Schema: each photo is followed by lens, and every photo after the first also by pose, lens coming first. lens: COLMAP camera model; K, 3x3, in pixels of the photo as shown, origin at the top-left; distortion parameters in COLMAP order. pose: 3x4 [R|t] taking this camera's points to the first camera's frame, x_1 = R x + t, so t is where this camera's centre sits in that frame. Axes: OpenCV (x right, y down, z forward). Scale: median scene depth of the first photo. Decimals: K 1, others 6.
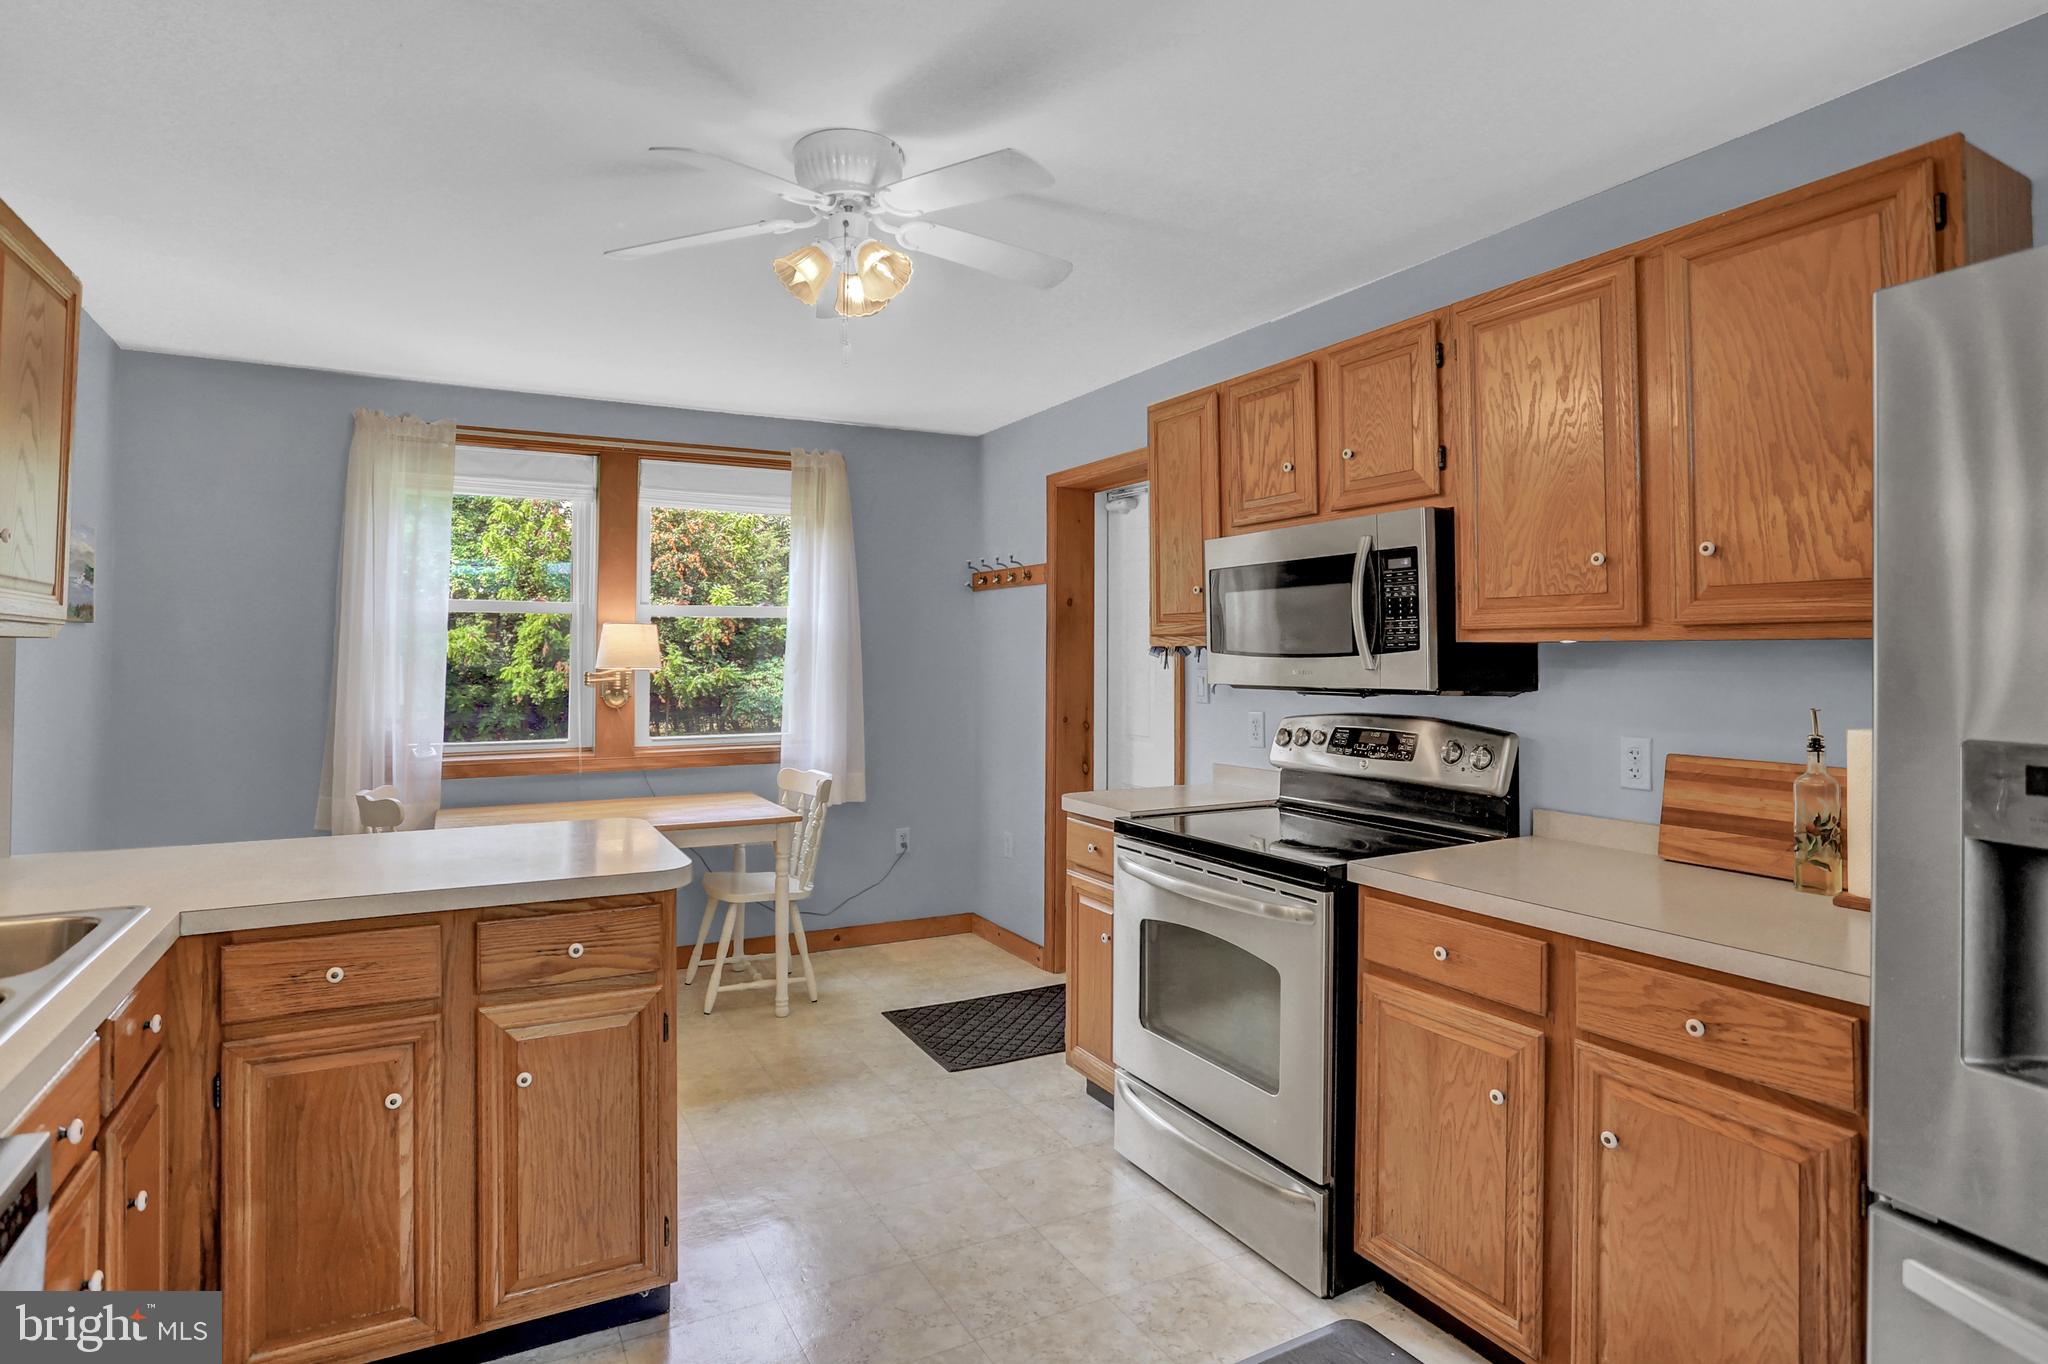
lens RADIAL K [[1056.9, 0, 1020.9], [0, 1056.9, 627.4], [0, 0, 1]] dist [-0.037504, 0.001992]
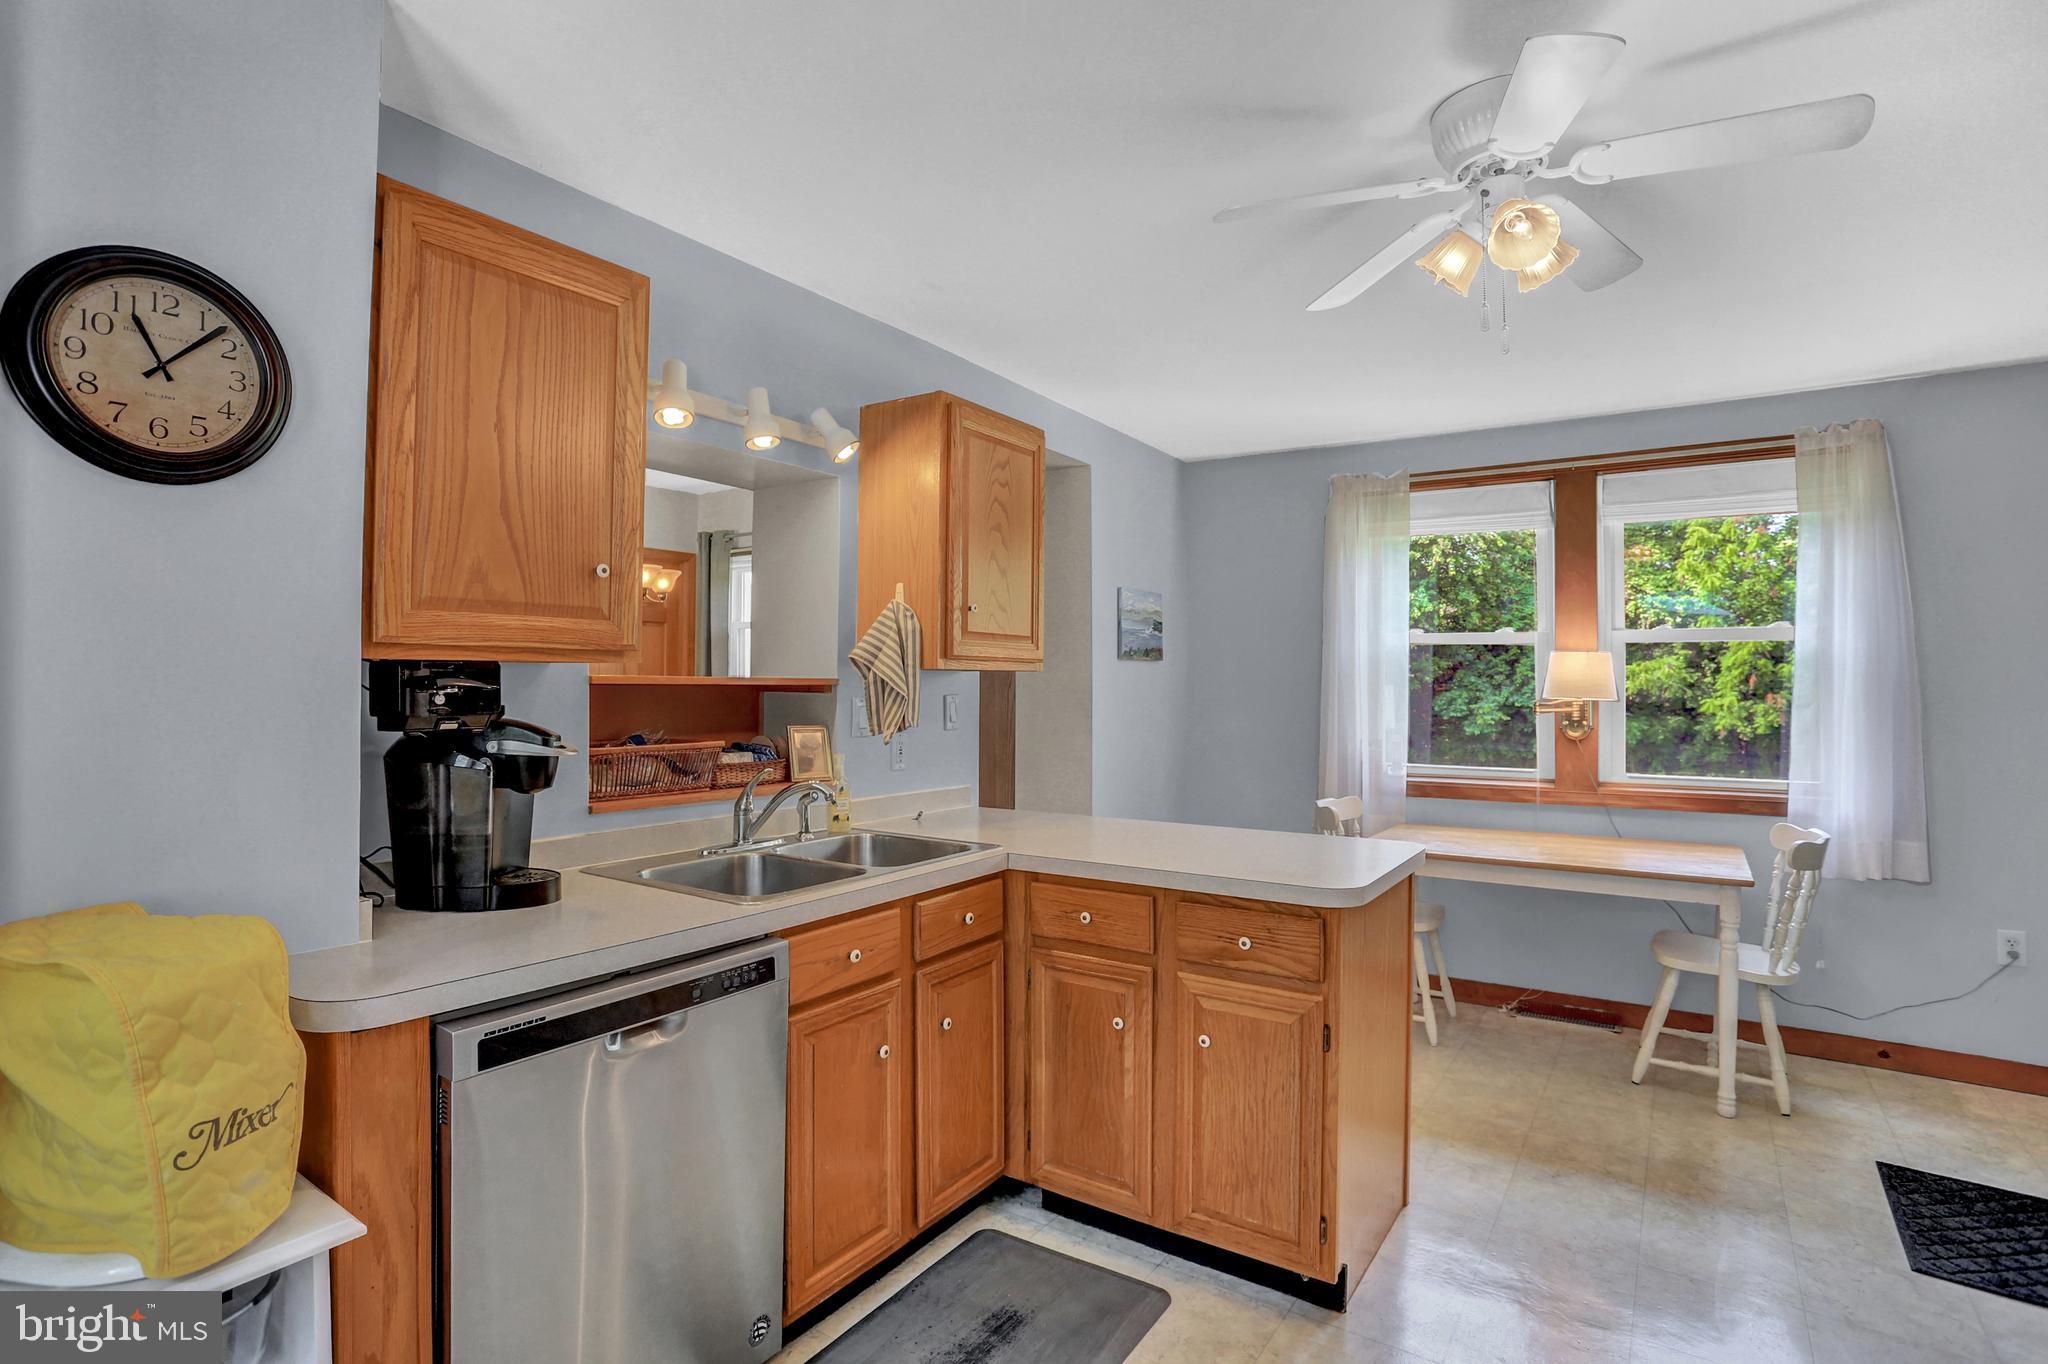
lens RADIAL K [[1033.9, 0, 1017.4], [0, 1033.9, 674.0], [0, 0, 1]] dist [-0.072957, 0.030836]
pose [[0.455976, -0.006399, -0.889969, 0.207617], [0.018965, 0.999817, 0.002528, 0.004664], [0.889790, -0.018031, 0.456014, 0.129459]]
